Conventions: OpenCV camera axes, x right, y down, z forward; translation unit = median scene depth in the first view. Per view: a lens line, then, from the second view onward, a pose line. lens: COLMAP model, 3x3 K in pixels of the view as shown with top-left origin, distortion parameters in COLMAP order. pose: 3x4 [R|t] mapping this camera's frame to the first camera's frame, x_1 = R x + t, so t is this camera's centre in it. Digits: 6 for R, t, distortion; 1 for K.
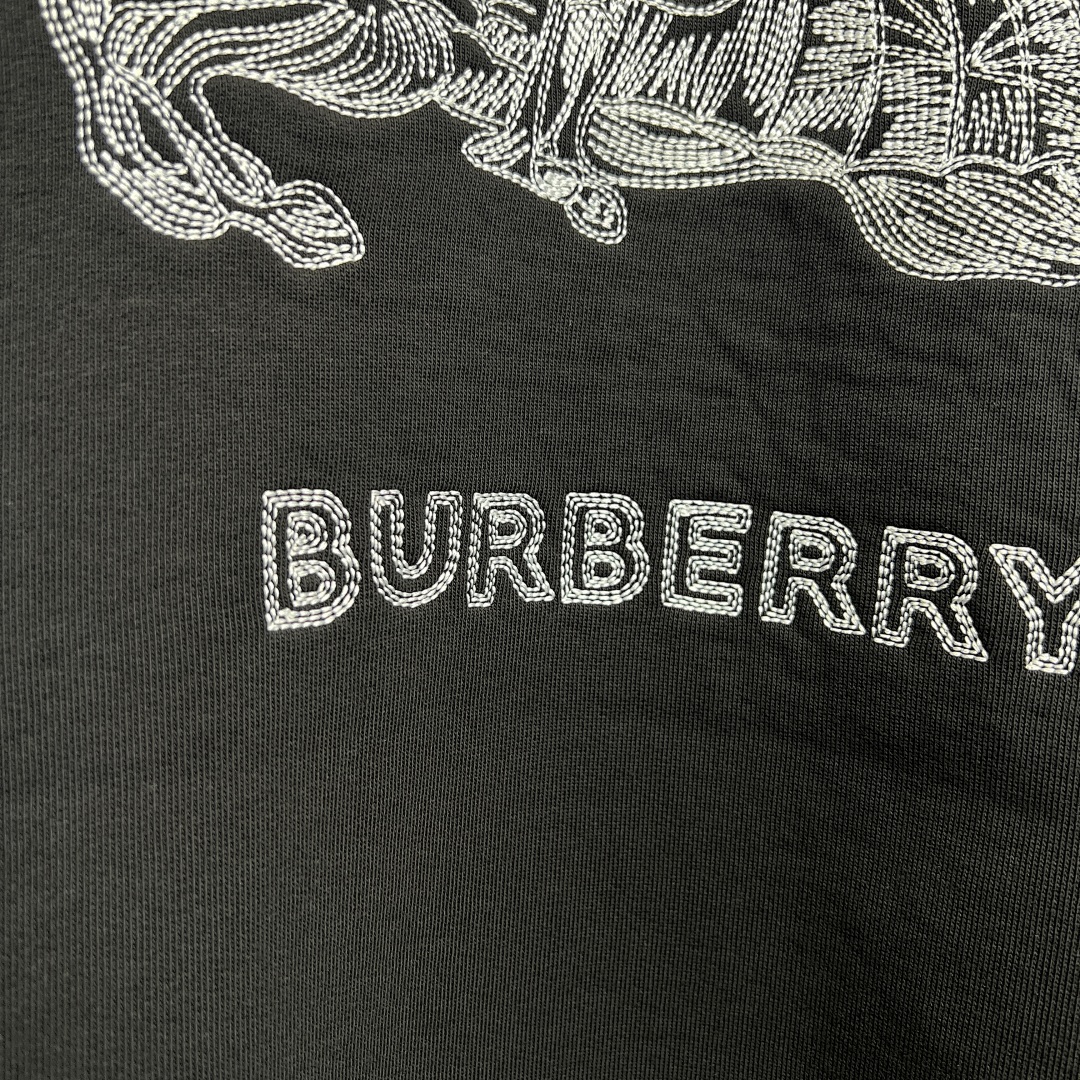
lens RADIAL K [[1076.4, 0, 519.7], [0, 1076.4, 537.0], [0, 0, 1]] dist [-0.011240, 0.000000]
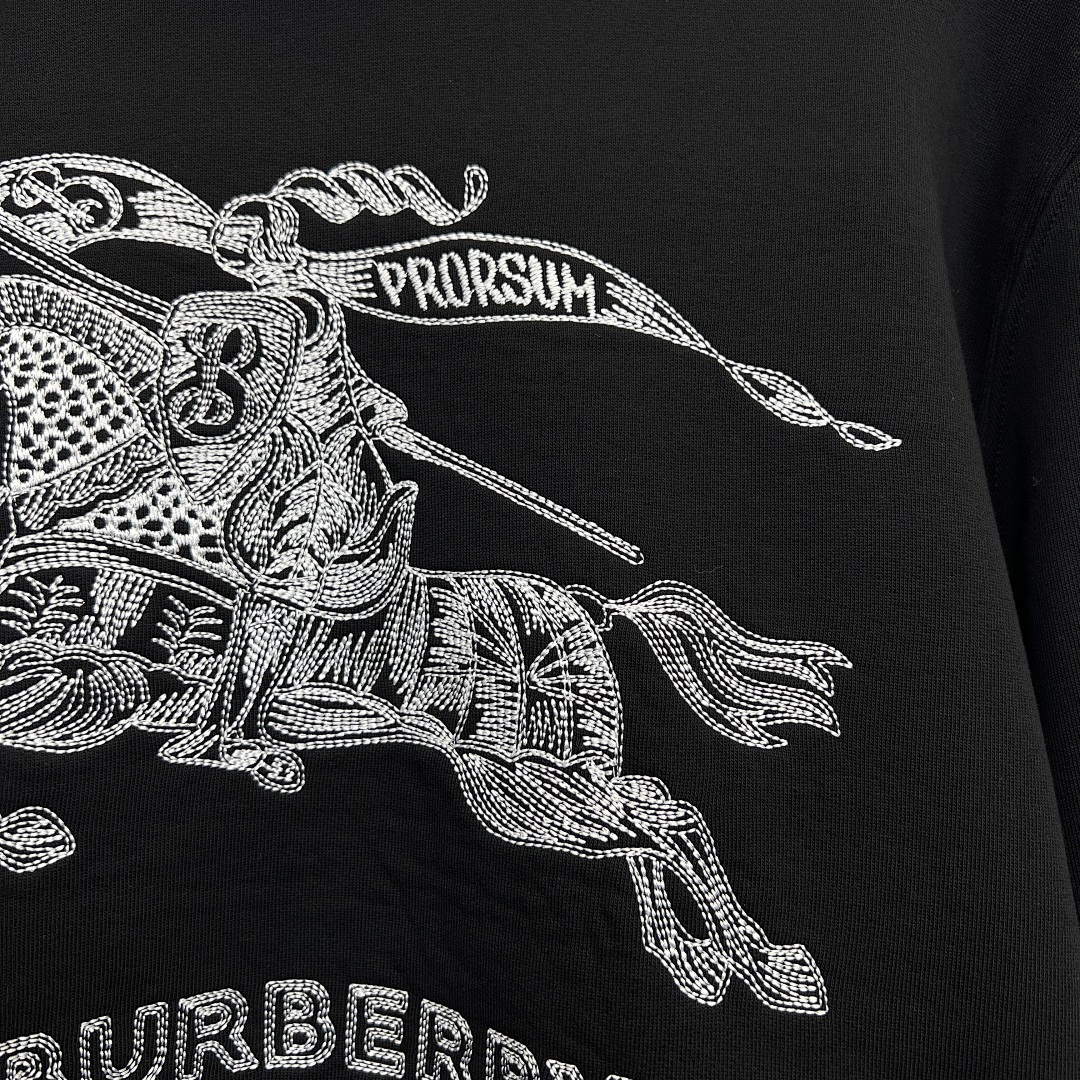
lens RADIAL K [[1076.4, 0, 538.4], [0, 1076.4, 534.4], [0, 0, 1]] dist [-0.011240, 0.000000]
pose [[0.996768, -0.034372, -0.072616, 0.515333], [0.027032, 0.994645, -0.099755, -0.469342], [0.075656, 0.097469, 0.992359, -0.331925]]
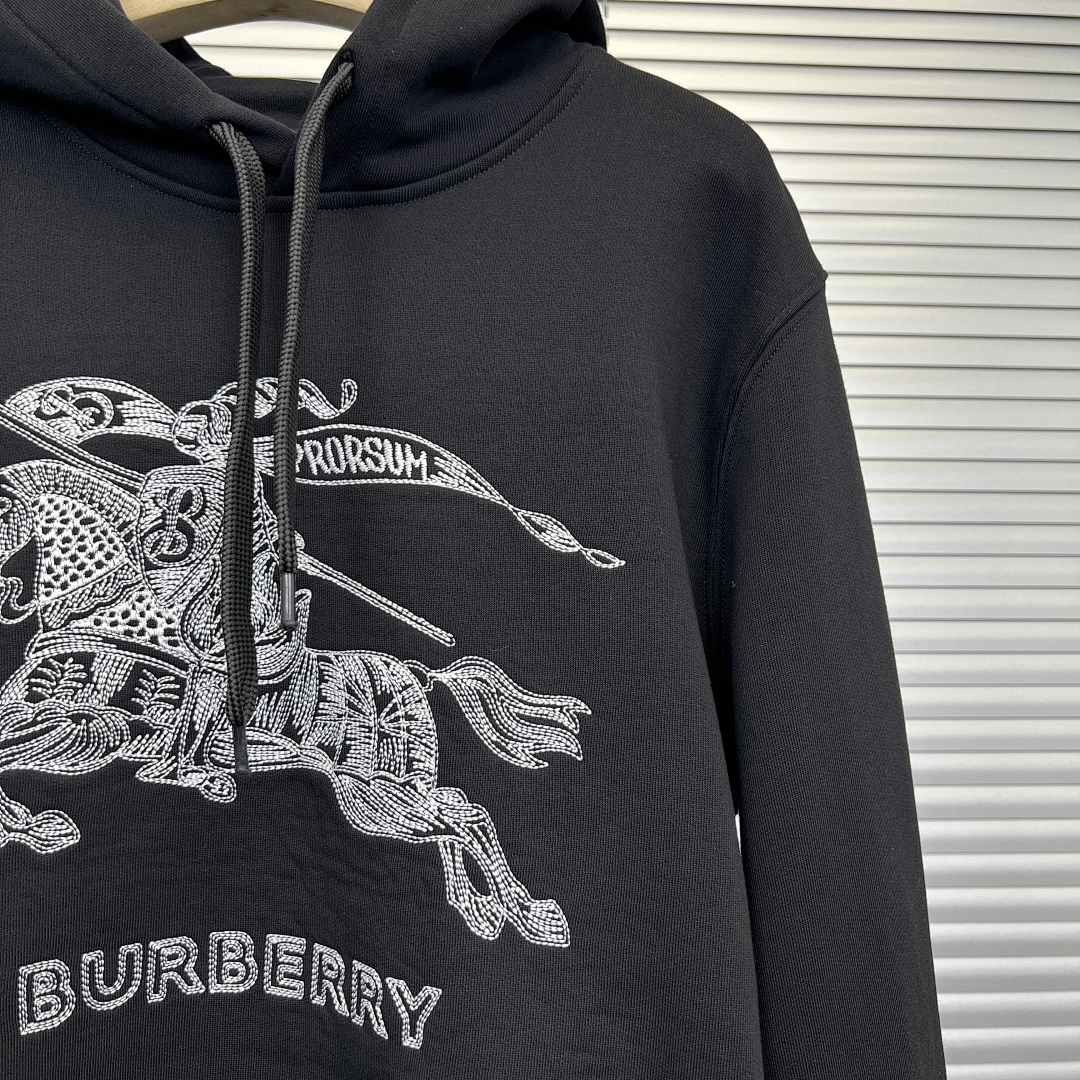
lens RADIAL K [[1076.4, 0, 542.8], [0, 1076.4, 532.8], [0, 0, 1]] dist [-0.011240, 0.000000]
pose [[0.993890, -0.049092, -0.098857, 0.905928], [0.035277, 0.989952, -0.136934, -0.490945], [0.104586, 0.132610, 0.985635, -0.959639]]
